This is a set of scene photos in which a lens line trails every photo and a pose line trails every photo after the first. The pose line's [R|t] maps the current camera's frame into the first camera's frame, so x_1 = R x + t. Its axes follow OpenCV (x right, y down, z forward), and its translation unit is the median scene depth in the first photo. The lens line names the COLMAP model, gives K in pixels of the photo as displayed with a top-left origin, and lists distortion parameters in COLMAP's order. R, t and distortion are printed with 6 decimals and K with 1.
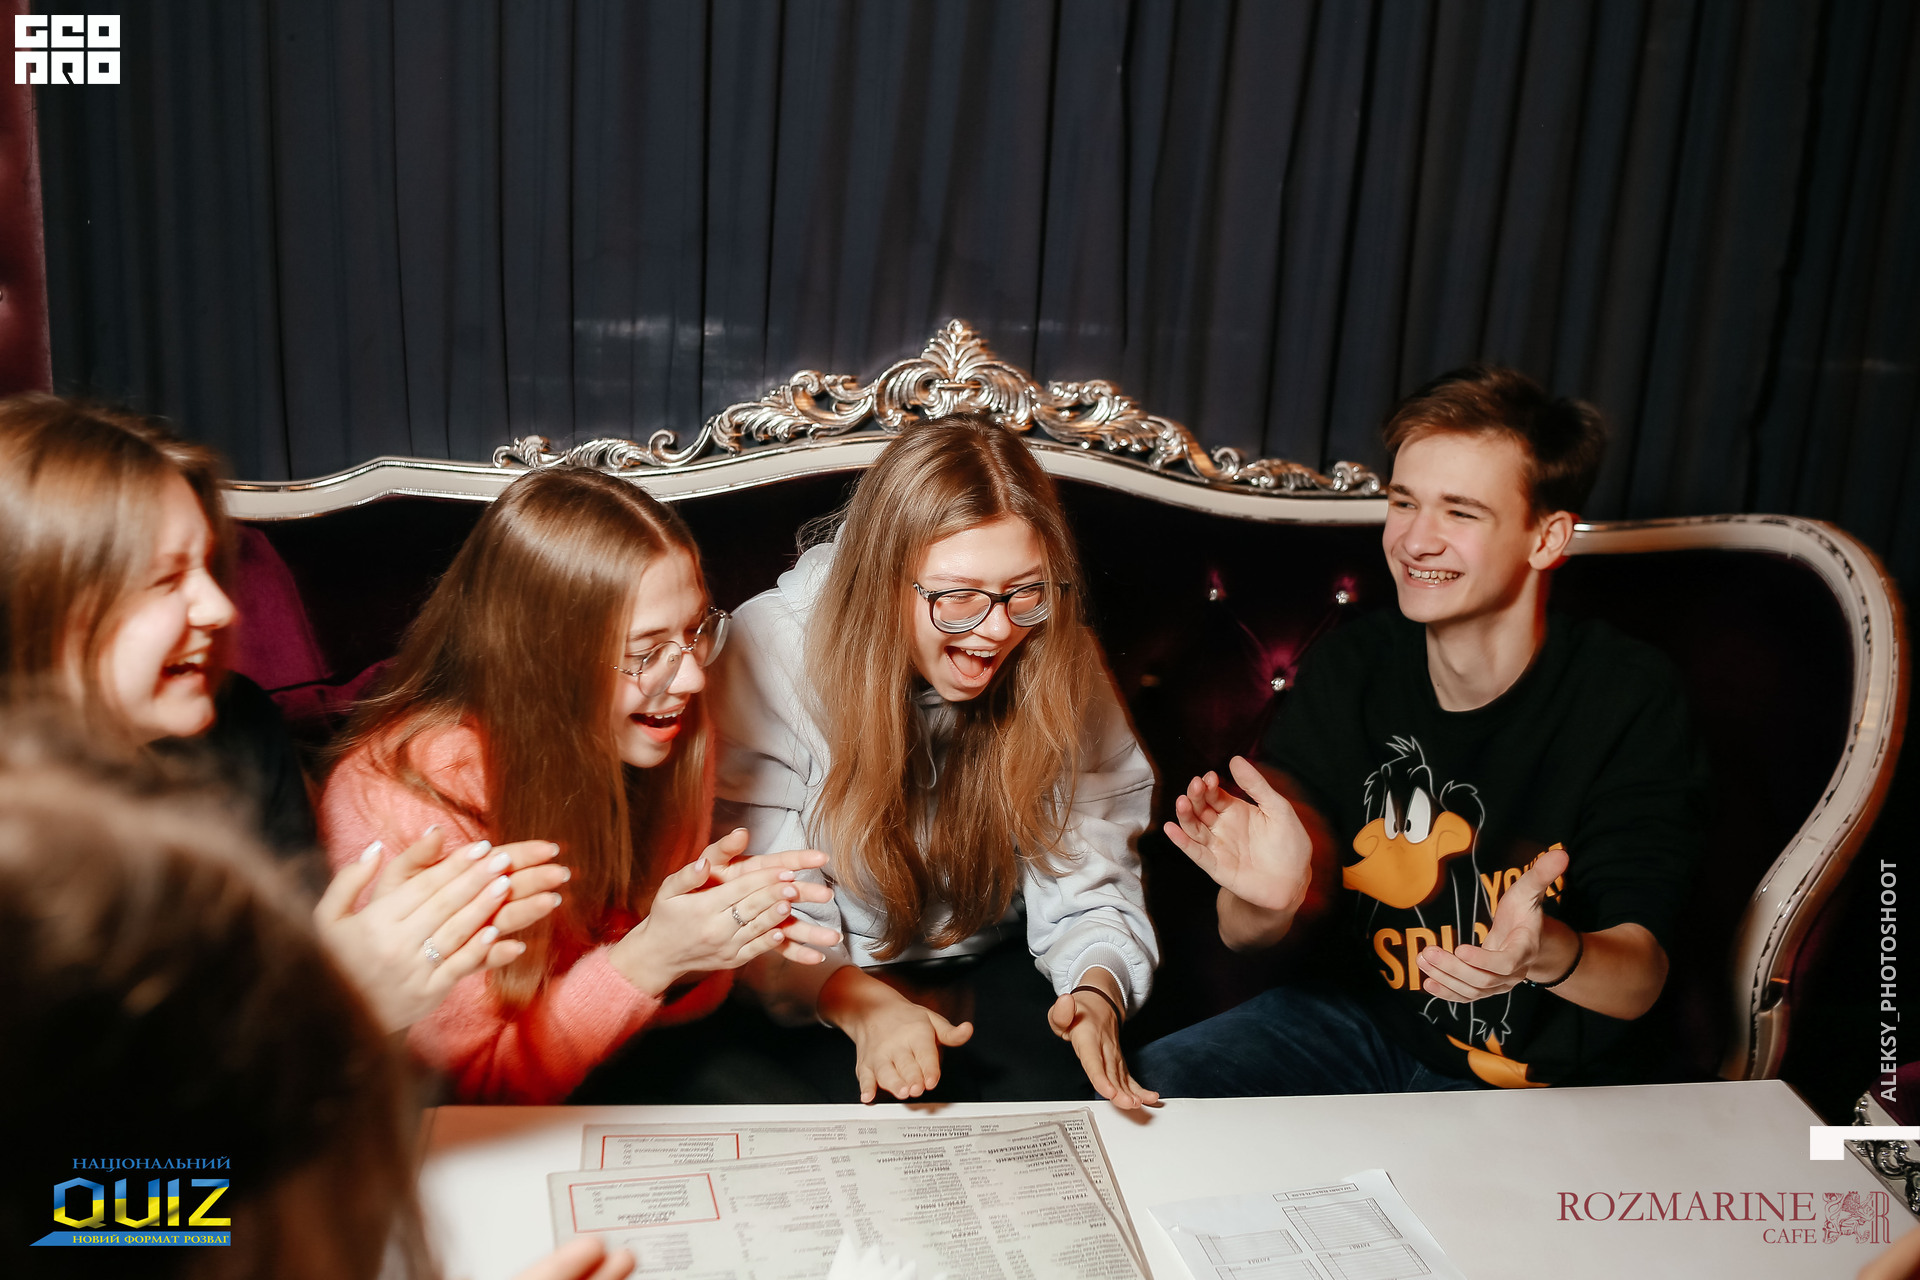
lens RADIAL K [[1909.5, 0, 961.8], [0, 1909.5, 639.2], [0, 0, 1]] dist [-0.099704, 0.000000]
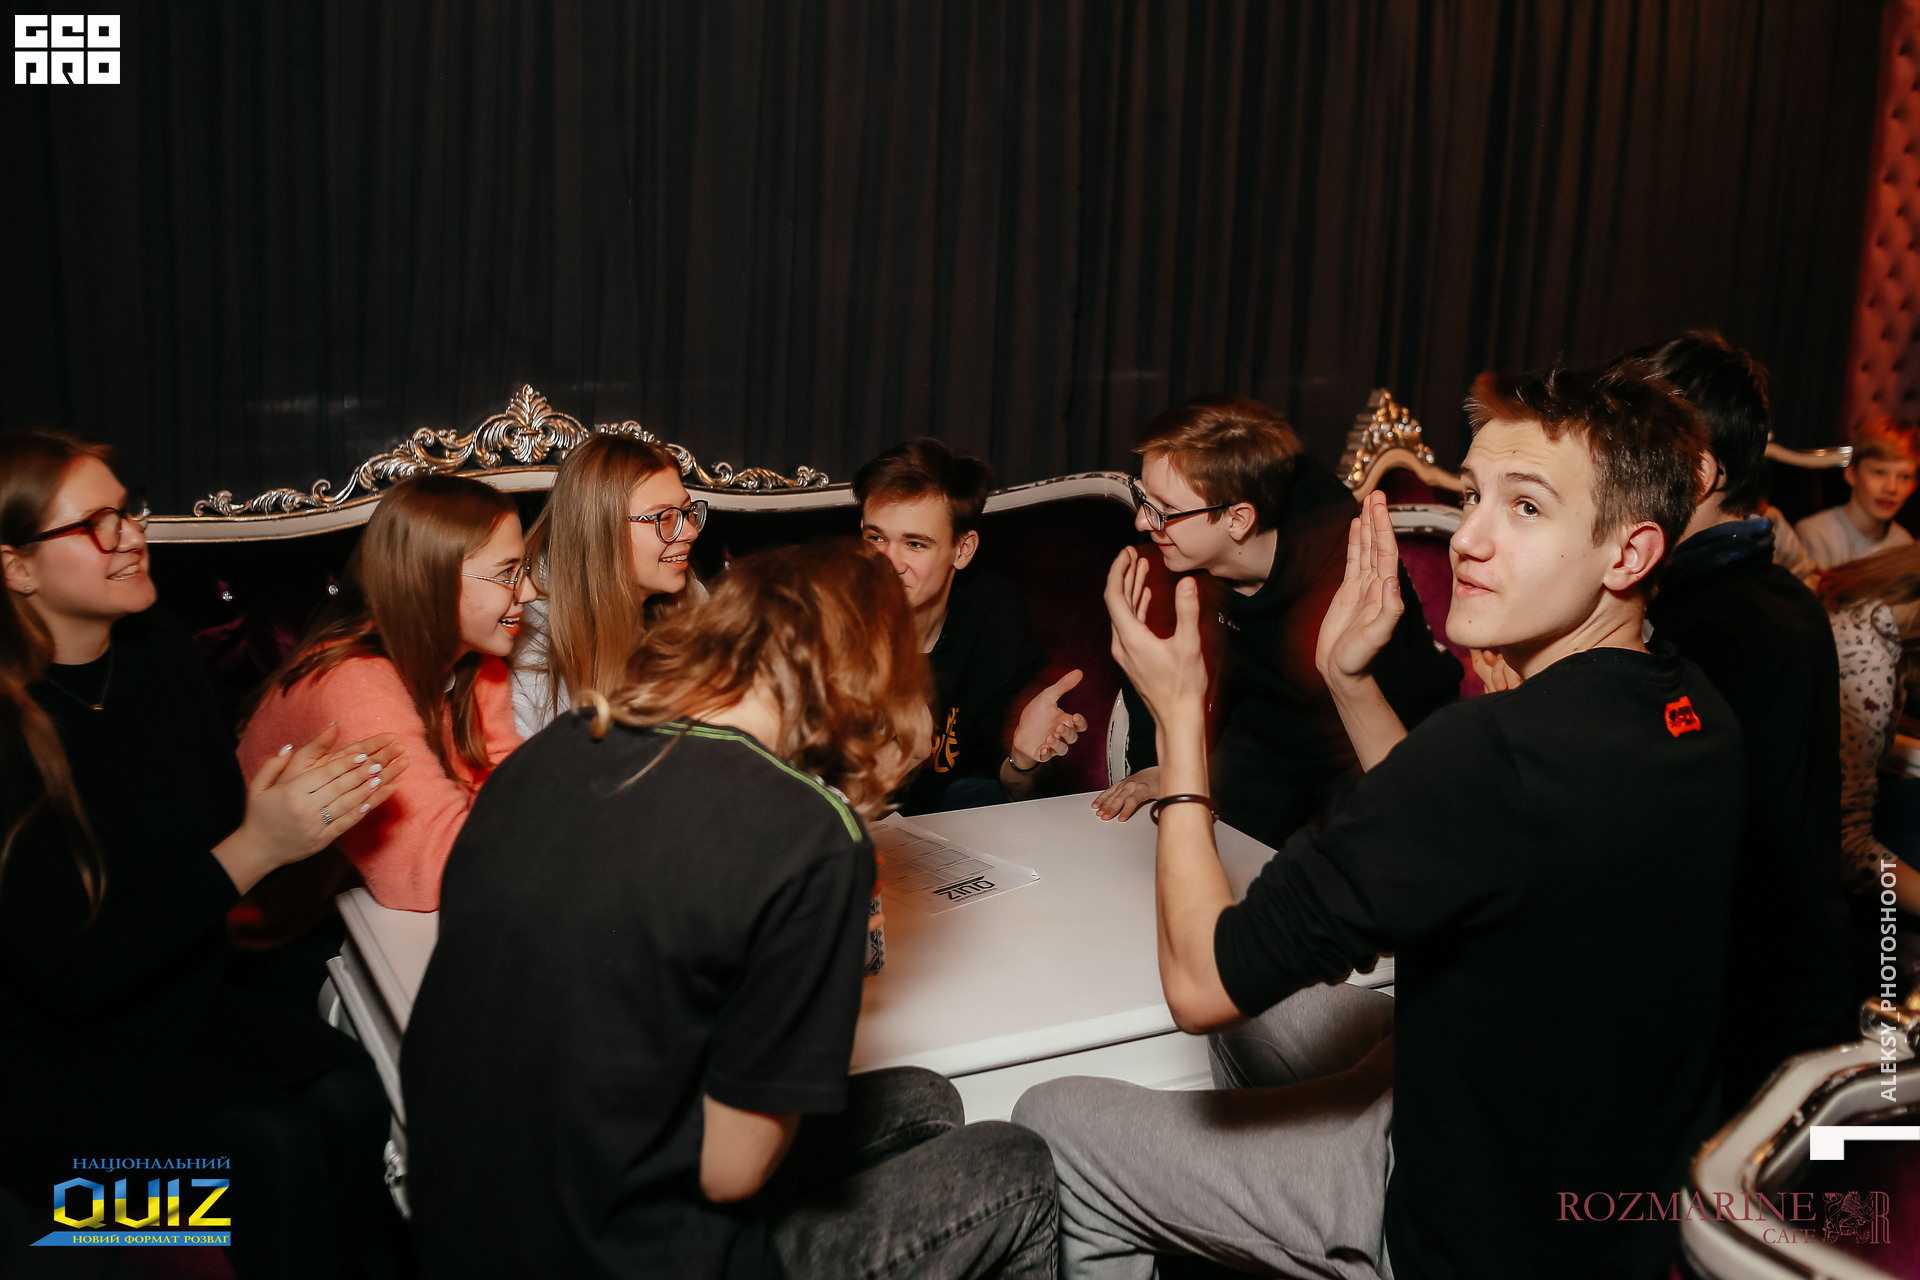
lens RADIAL K [[1909.5, 0, 948.3], [0, 1909.5, 635.9], [0, 0, 1]] dist [-0.099704, 0.000000]
pose [[0.925329, -0.104822, 0.364388, -0.241789], [0.117717, 0.992958, -0.013291, 0.068067], [-0.360429, 0.055193, 0.931152, -0.385493]]
